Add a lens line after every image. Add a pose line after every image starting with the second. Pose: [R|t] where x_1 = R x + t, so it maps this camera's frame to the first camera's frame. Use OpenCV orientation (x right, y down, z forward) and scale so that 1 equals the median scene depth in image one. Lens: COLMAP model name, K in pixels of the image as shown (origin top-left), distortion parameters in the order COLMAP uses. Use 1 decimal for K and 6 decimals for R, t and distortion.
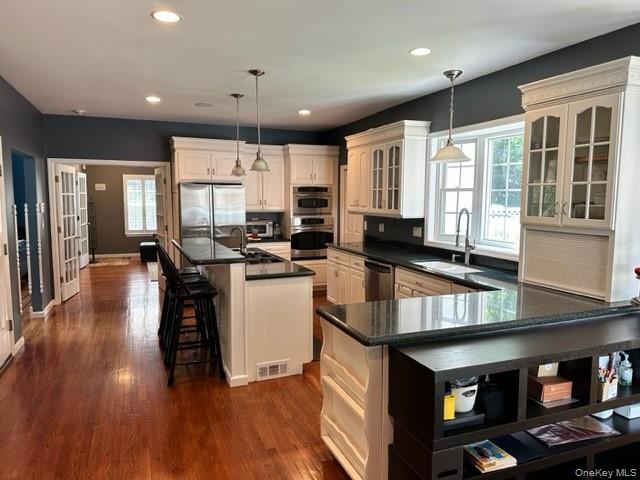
lens RADIAL K [[451.3, 0, 315.9], [0, 451.3, 240.7], [0, 0, 1]] dist [0.009751, -0.004997]
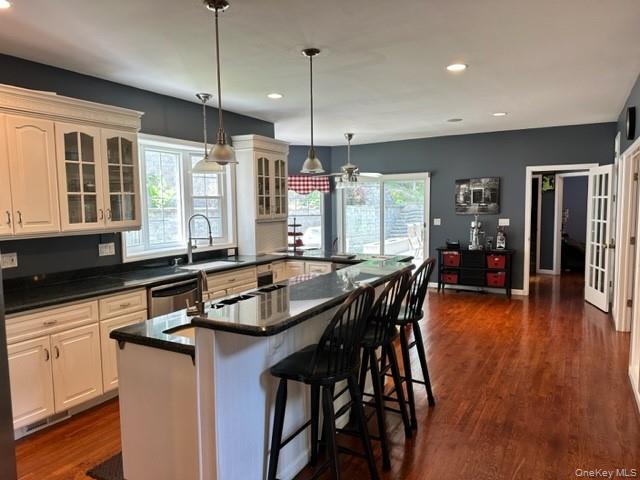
lens RADIAL K [[451.3, 0, 320.5], [0, 451.3, 242.7], [0, 0, 1]] dist [0.009751, -0.004997]
pose [[-0.611865, -0.064257, 0.788348, -0.656935], [0.088767, 0.984820, 0.149166, -0.121615], [-0.785966, 0.161249, -0.596873, 1.244305]]
